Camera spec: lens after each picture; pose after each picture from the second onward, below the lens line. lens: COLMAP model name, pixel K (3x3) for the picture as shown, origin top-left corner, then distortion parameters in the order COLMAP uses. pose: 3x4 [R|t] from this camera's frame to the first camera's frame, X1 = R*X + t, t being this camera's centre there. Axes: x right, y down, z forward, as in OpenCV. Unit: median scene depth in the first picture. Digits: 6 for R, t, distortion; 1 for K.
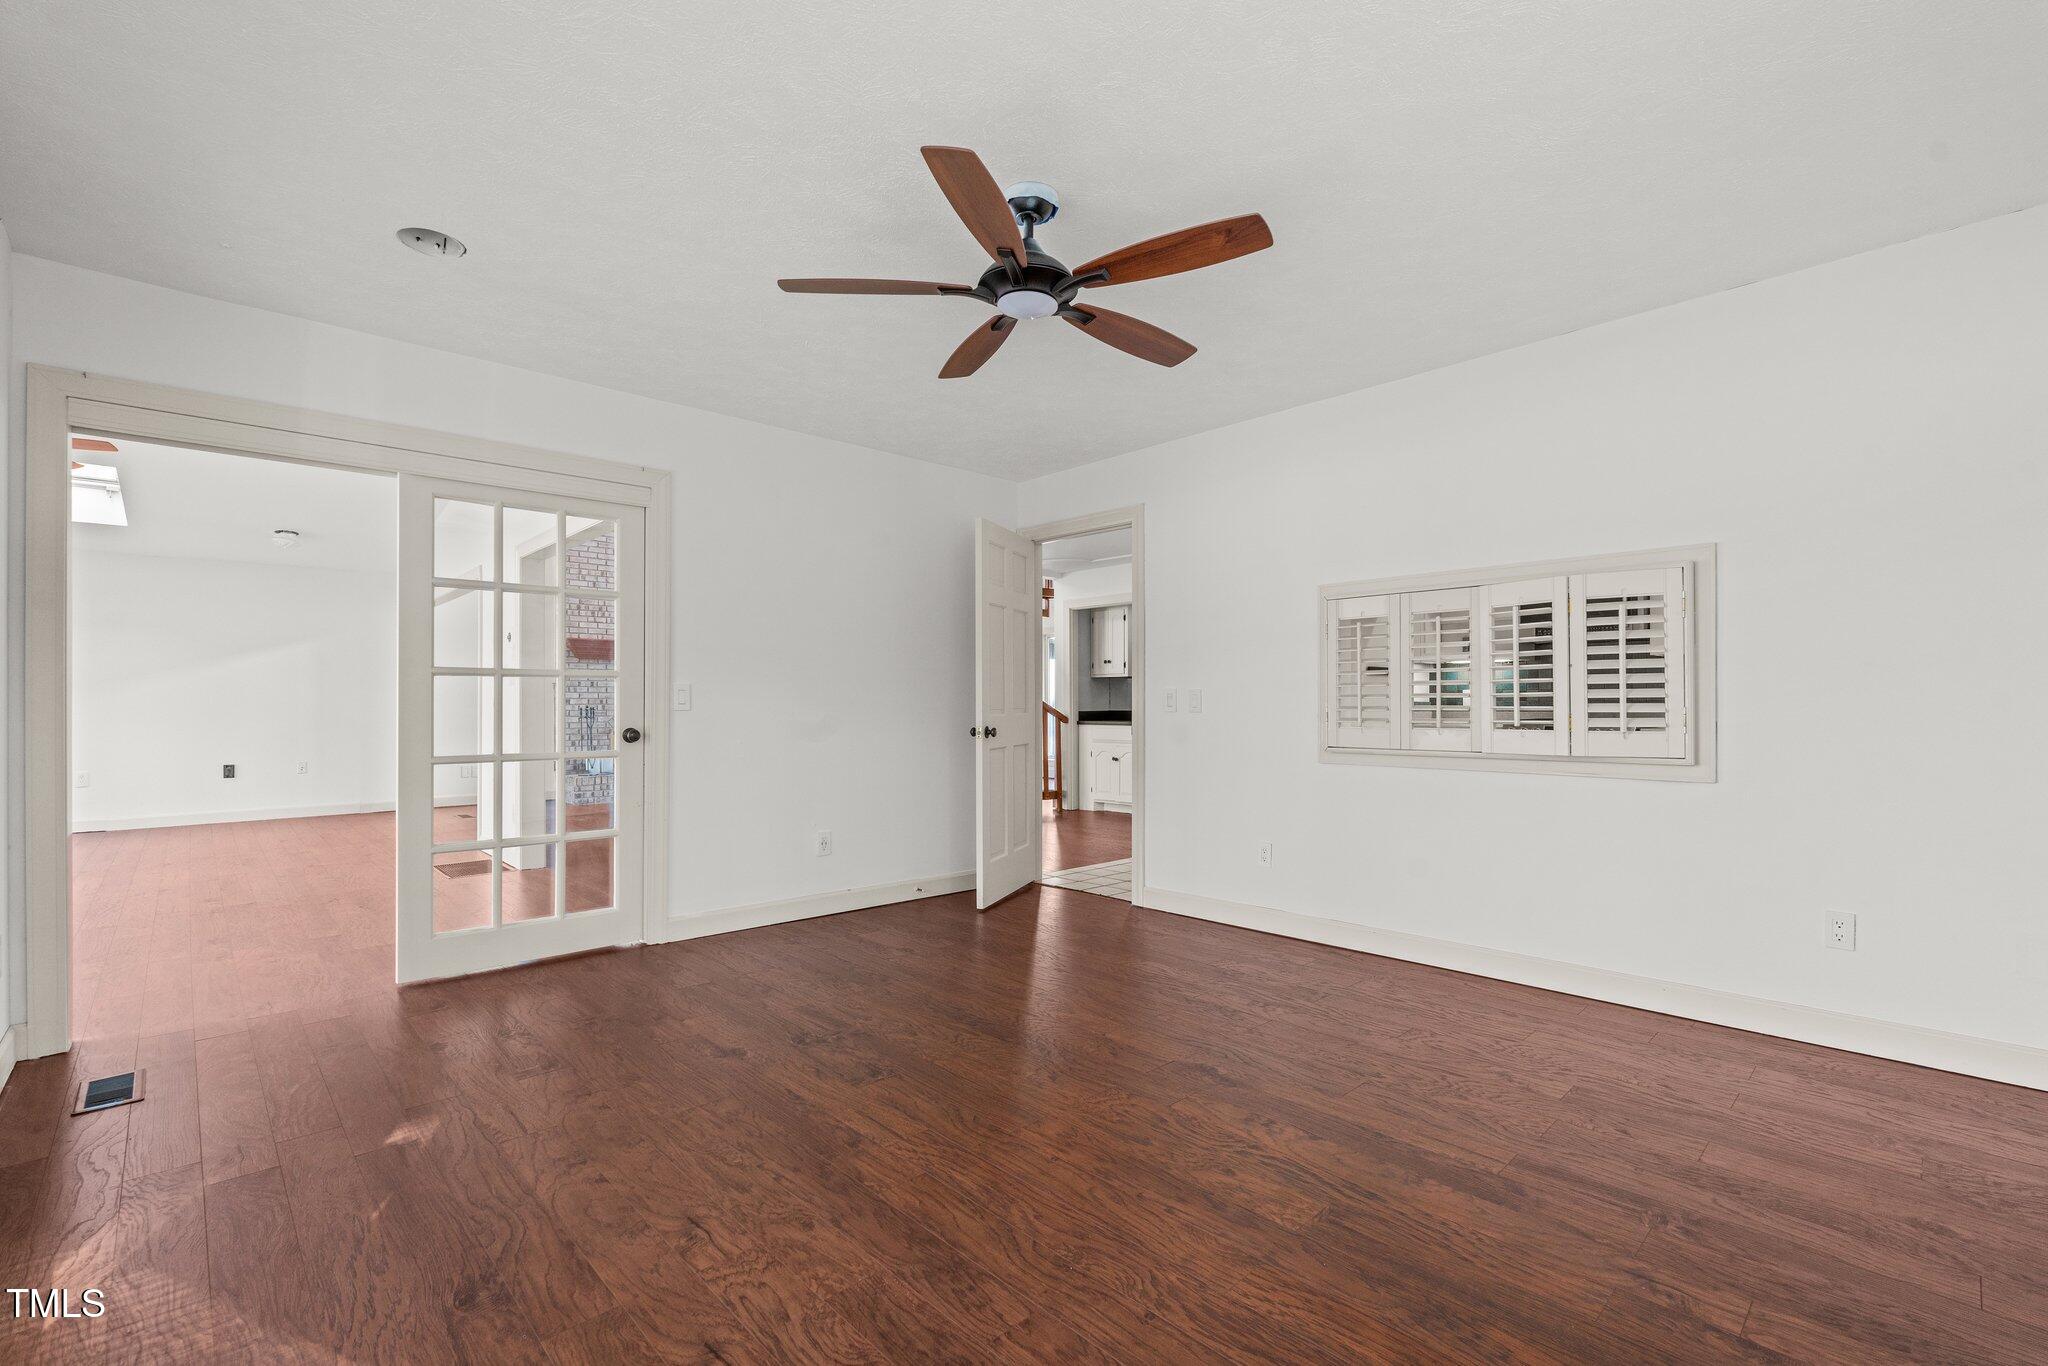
lens RADIAL K [[918.2, 0, 1025.1], [0, 918.2, 695.8], [0, 0, 1]] dist [-0.013114, 0.002036]
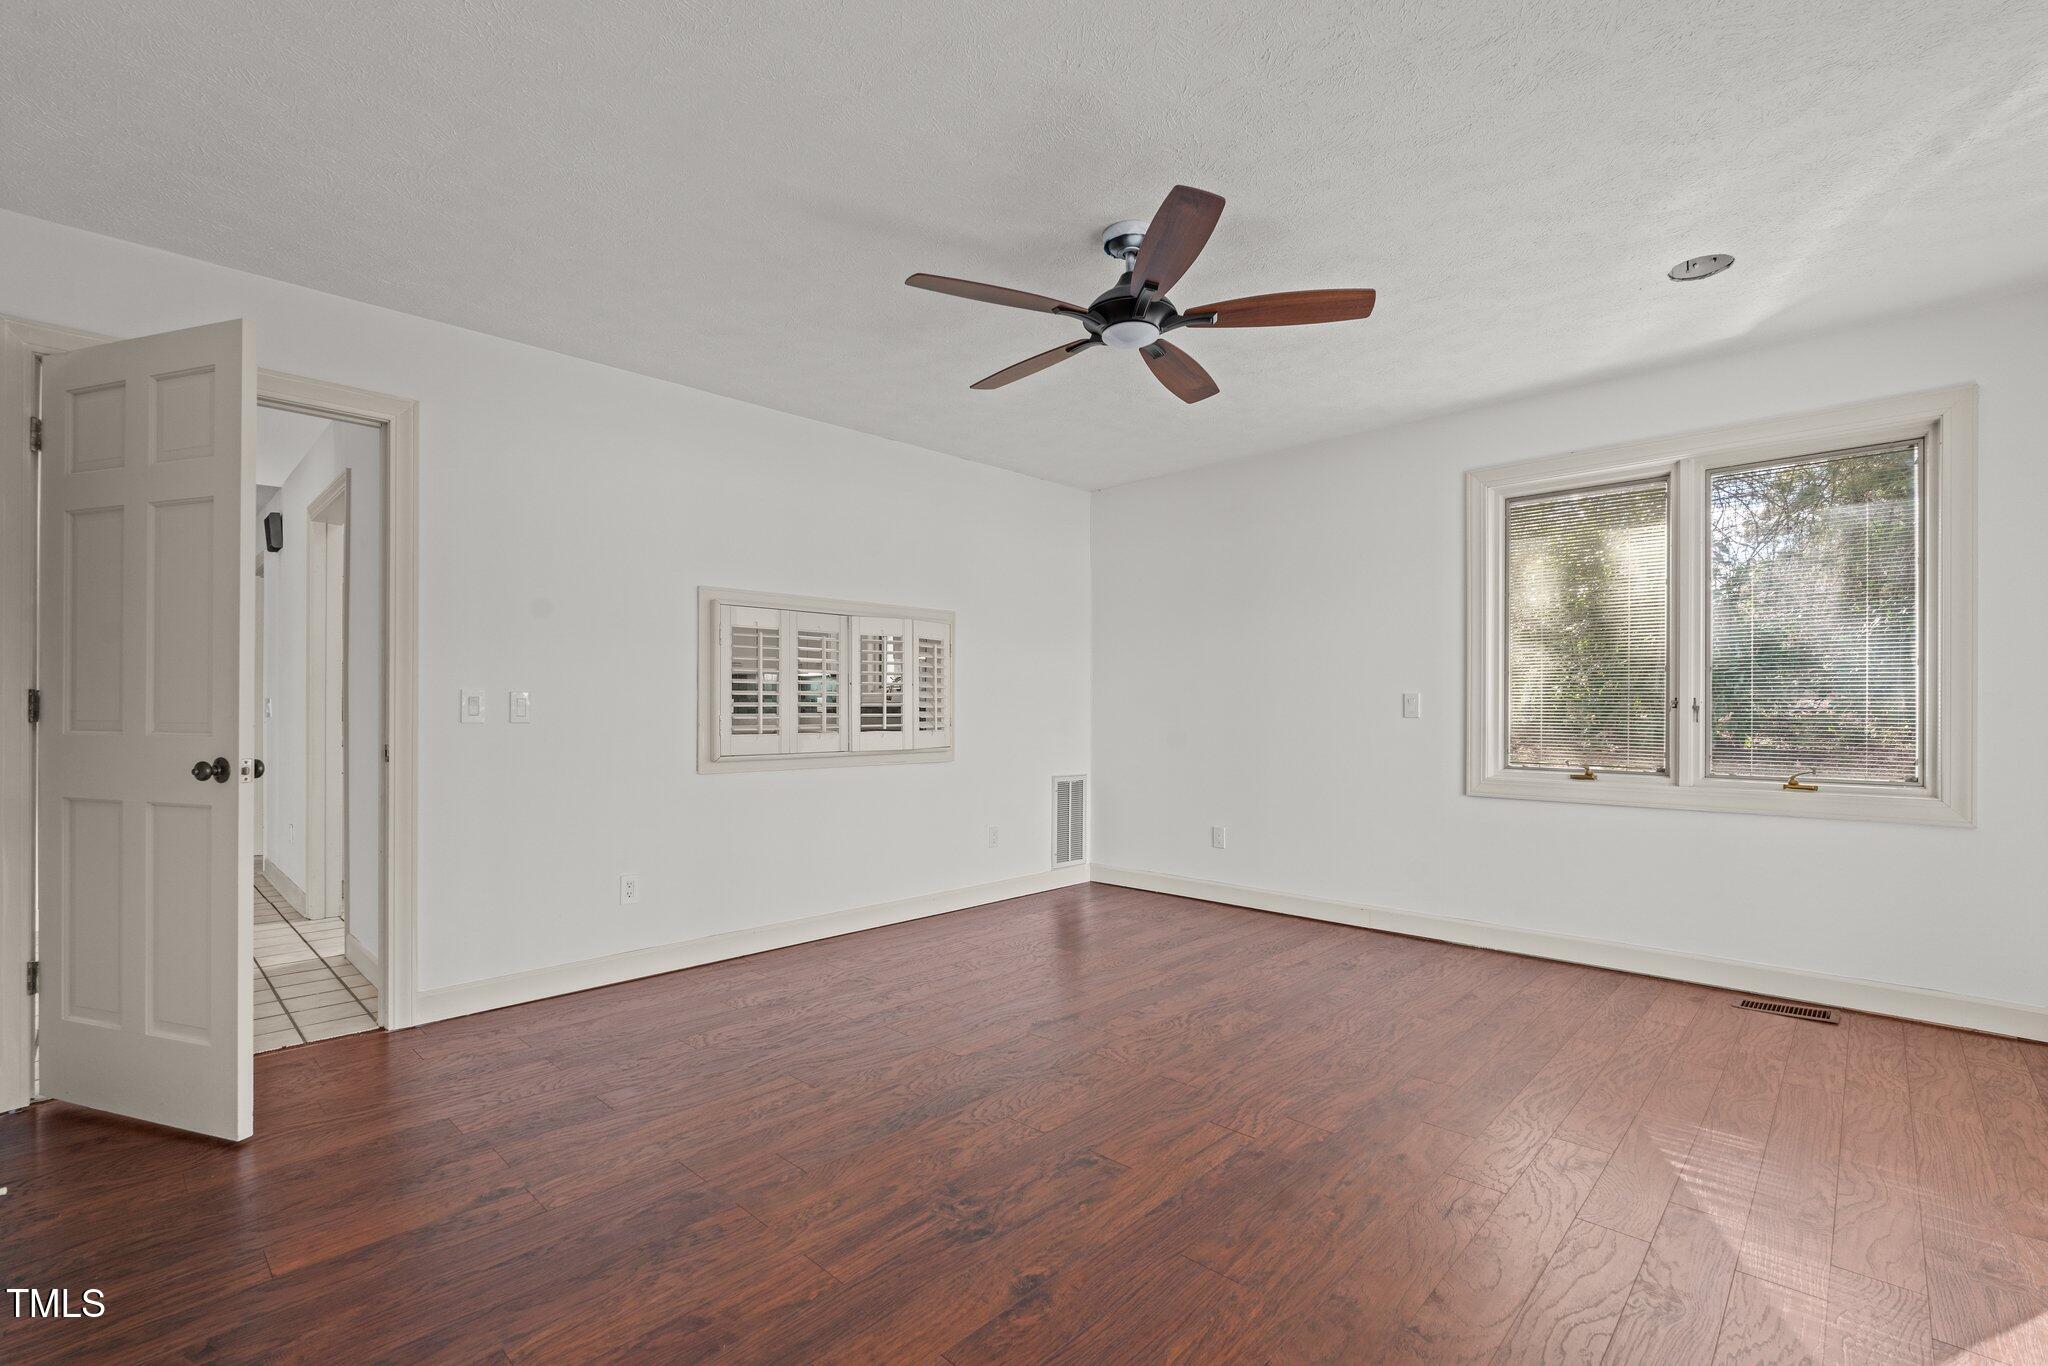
lens RADIAL K [[918.2, 0, 1023.9], [0, 918.2, 687.0], [0, 0, 1]] dist [-0.013114, 0.002036]
pose [[-0.064869, 0.027599, 0.997512, -0.847119], [-0.007084, 0.999580, -0.028117, 0.009894], [-0.997869, -0.008890, -0.064646, 0.954723]]
